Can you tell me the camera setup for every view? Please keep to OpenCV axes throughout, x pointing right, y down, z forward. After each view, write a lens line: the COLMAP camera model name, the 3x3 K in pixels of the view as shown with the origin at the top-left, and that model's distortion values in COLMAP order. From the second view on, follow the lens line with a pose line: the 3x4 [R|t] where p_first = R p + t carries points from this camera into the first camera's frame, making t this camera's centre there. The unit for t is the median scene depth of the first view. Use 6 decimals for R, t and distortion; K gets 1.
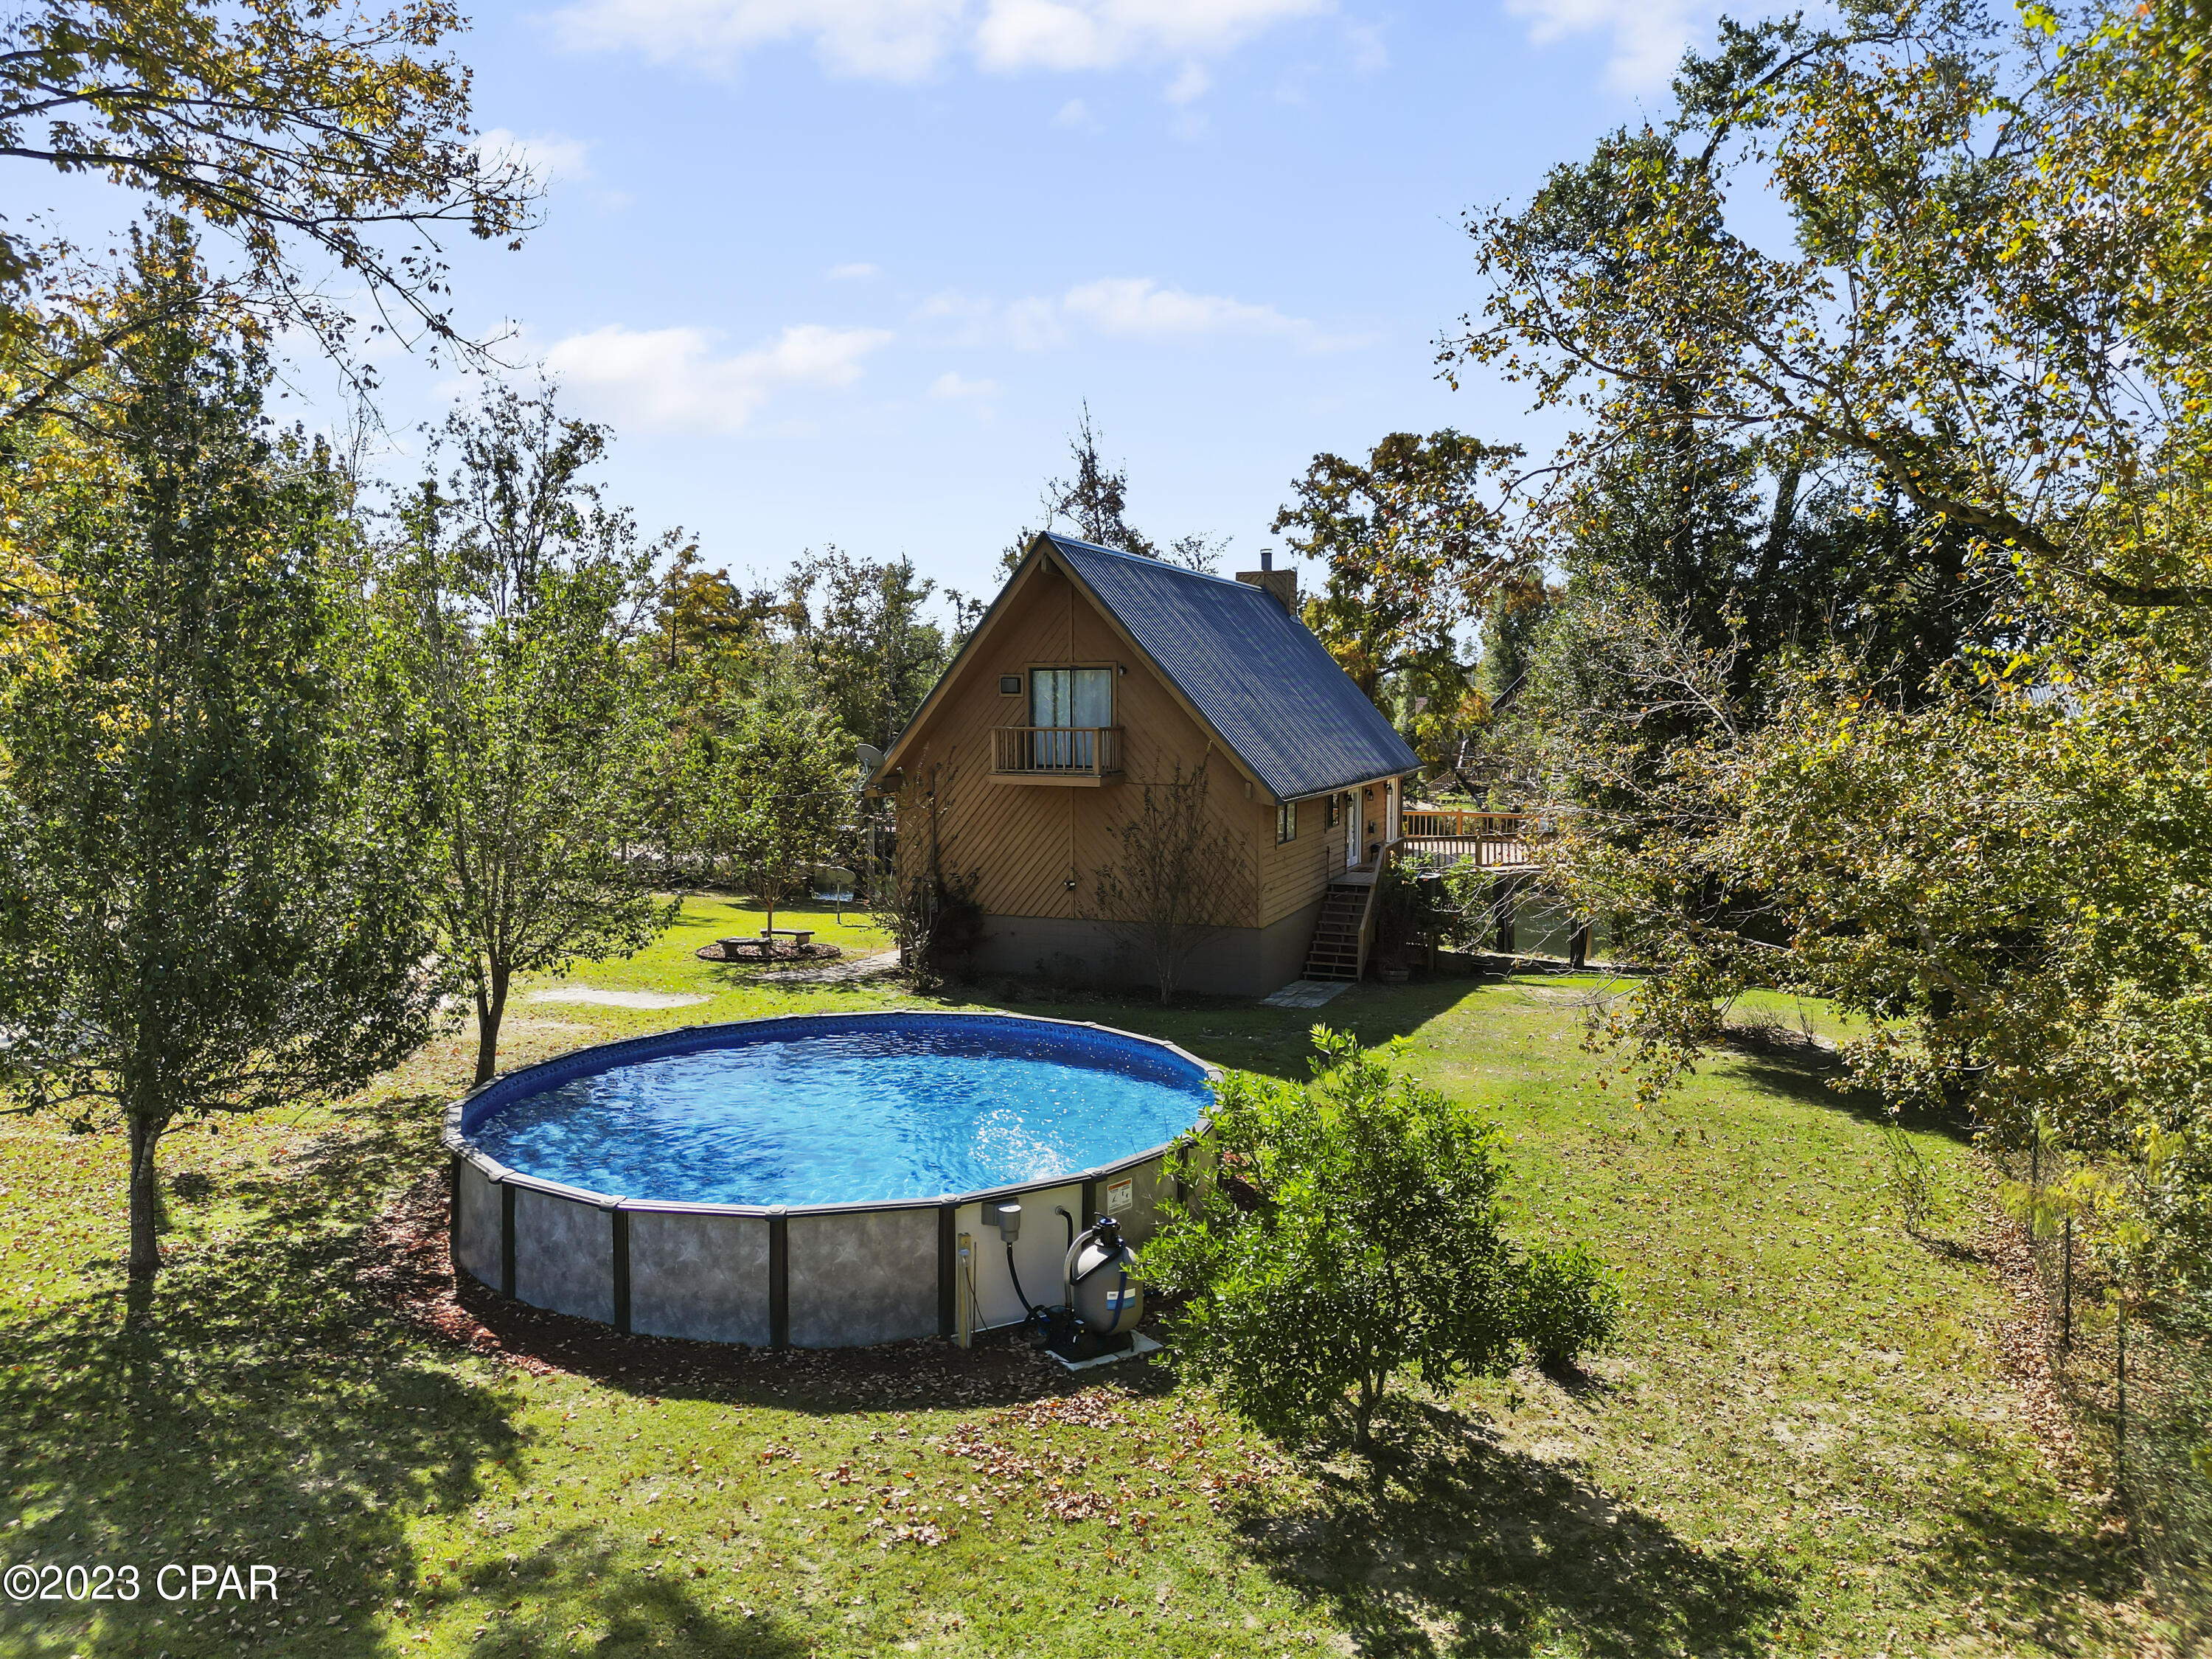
lens RADIAL K [[1530.7, 0, 1099.9], [0, 1530.7, 856.7], [0, 0, 1]] dist [0.002457, 0.000085]
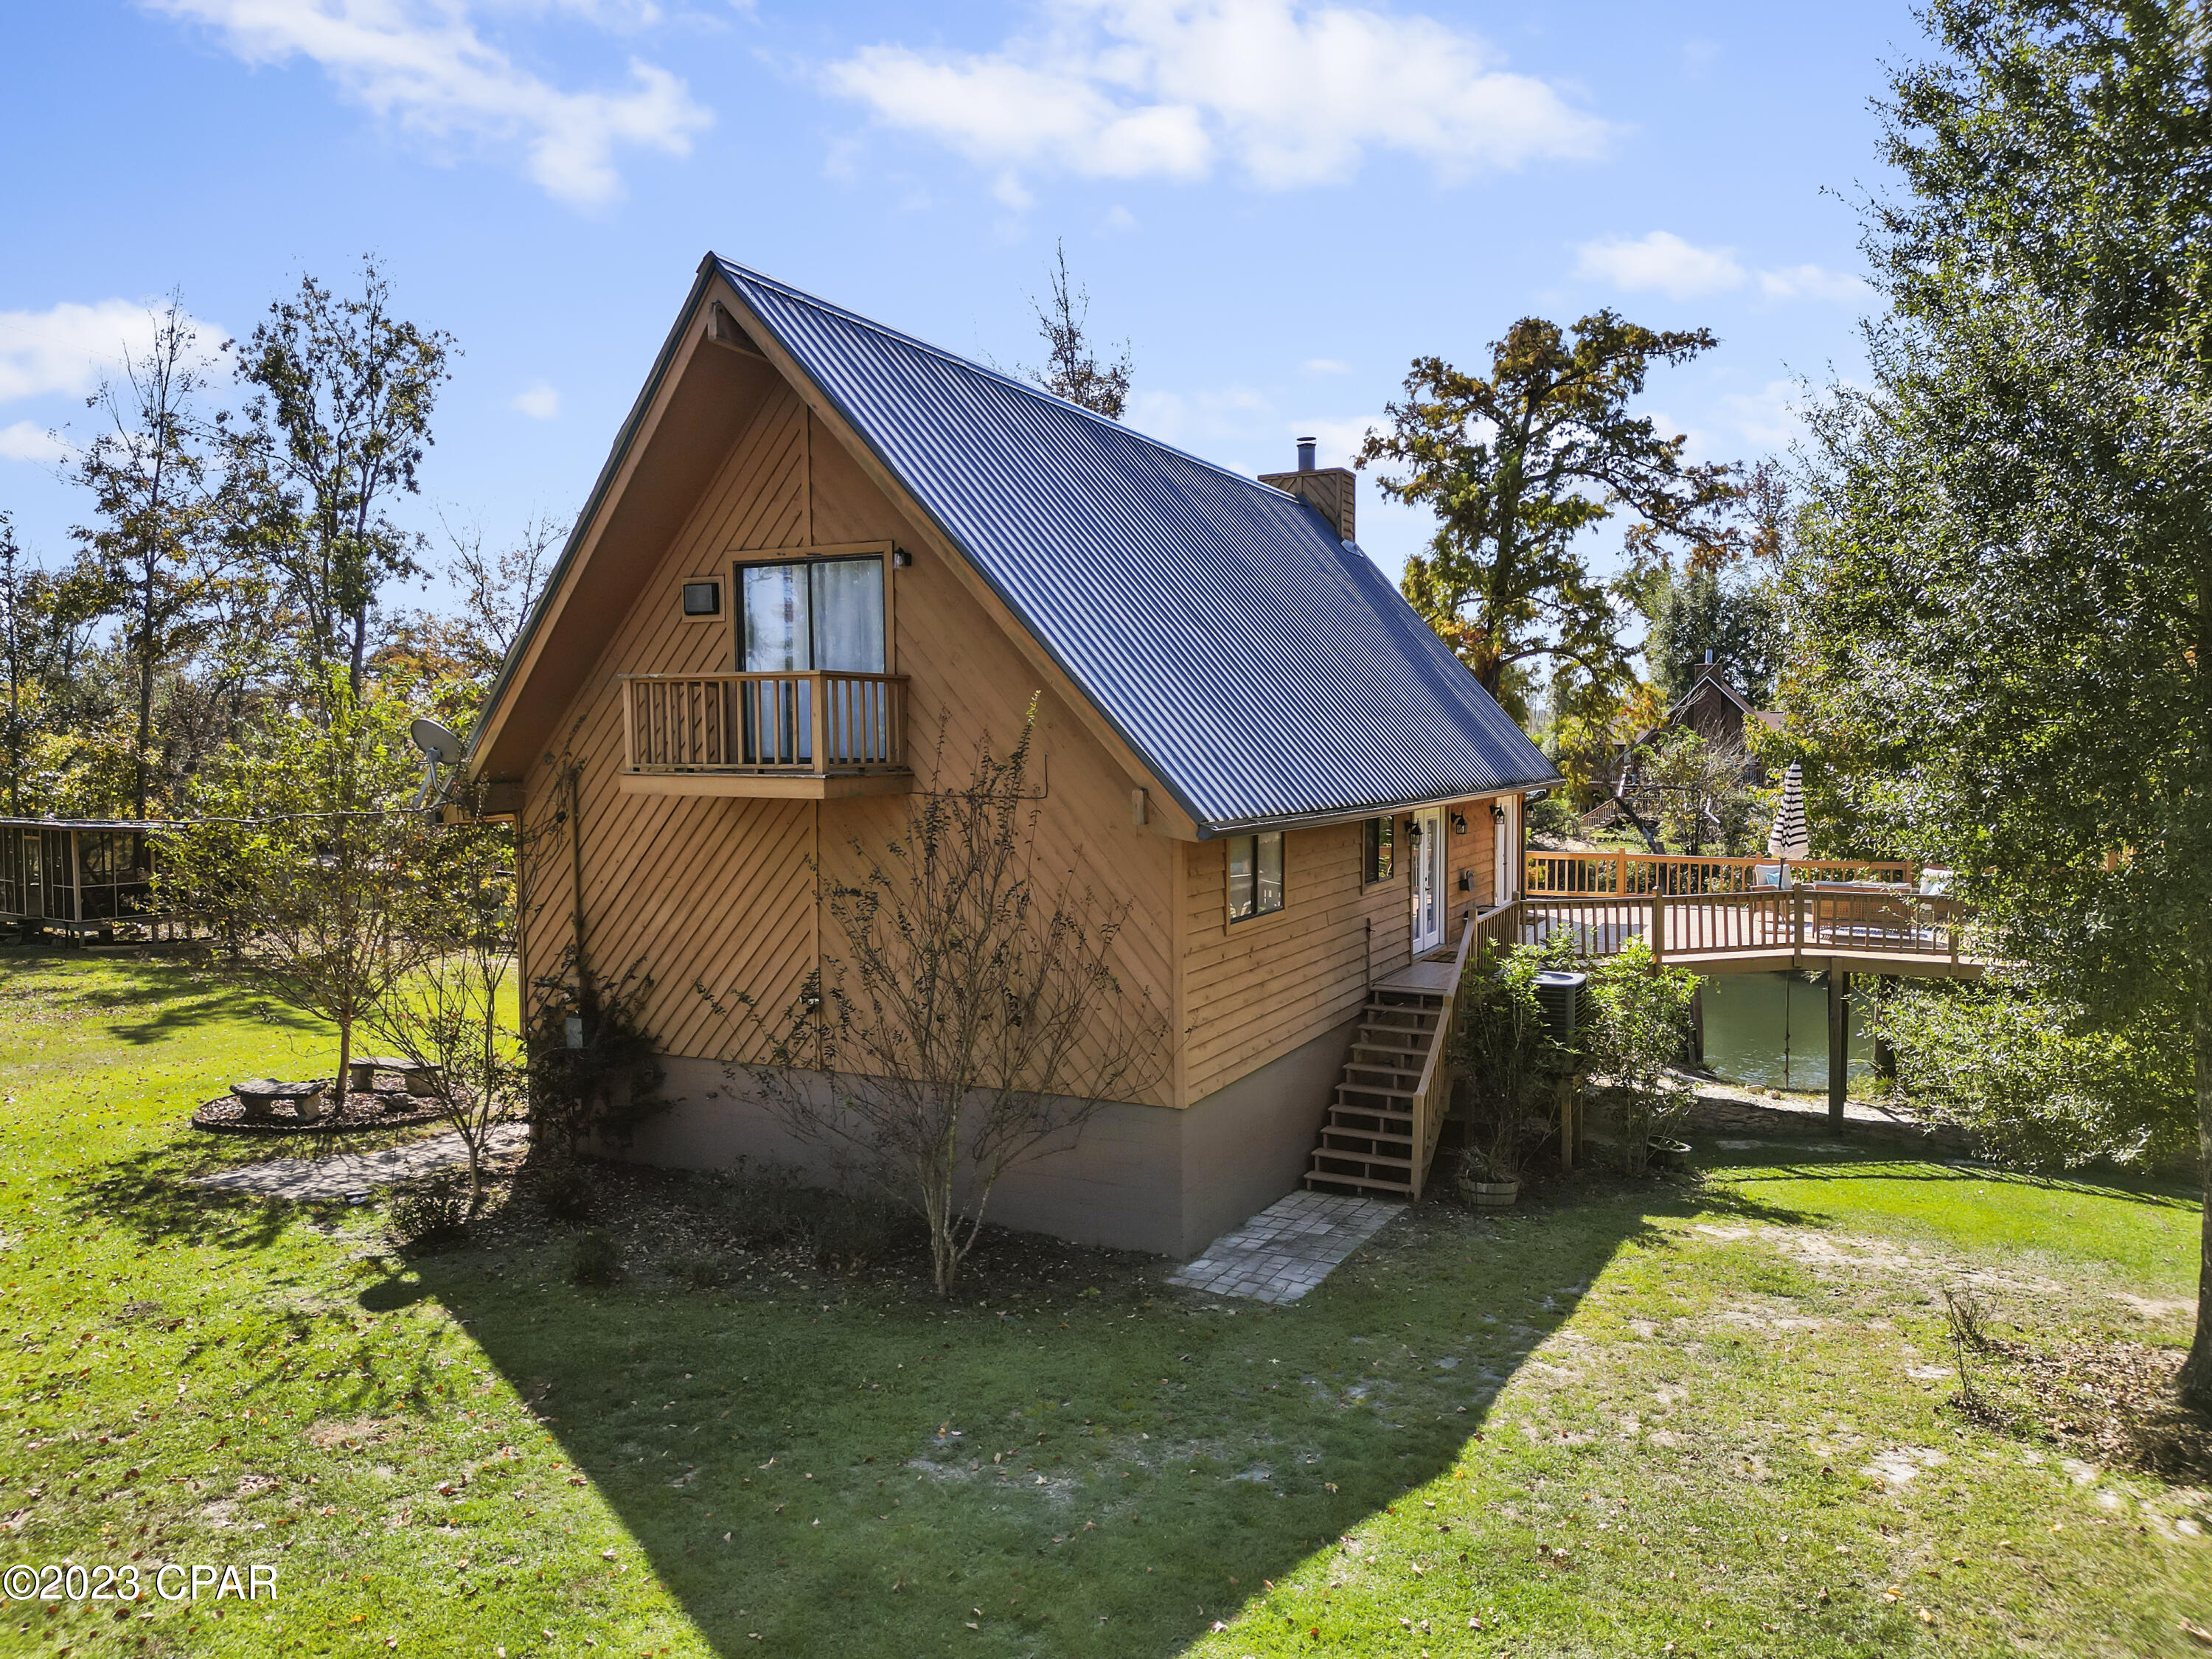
lens RADIAL K [[1594.2, 0, 1106.0], [0, 1594.2, 829.5], [0, 0, 1]] dist [0.007975, 0.004788]
pose [[0.996712, 0.005768, -0.080819, 0.058641], [-0.009108, 0.999117, -0.041021, -0.008284], [0.080511, 0.041622, 0.995884, 0.251392]]
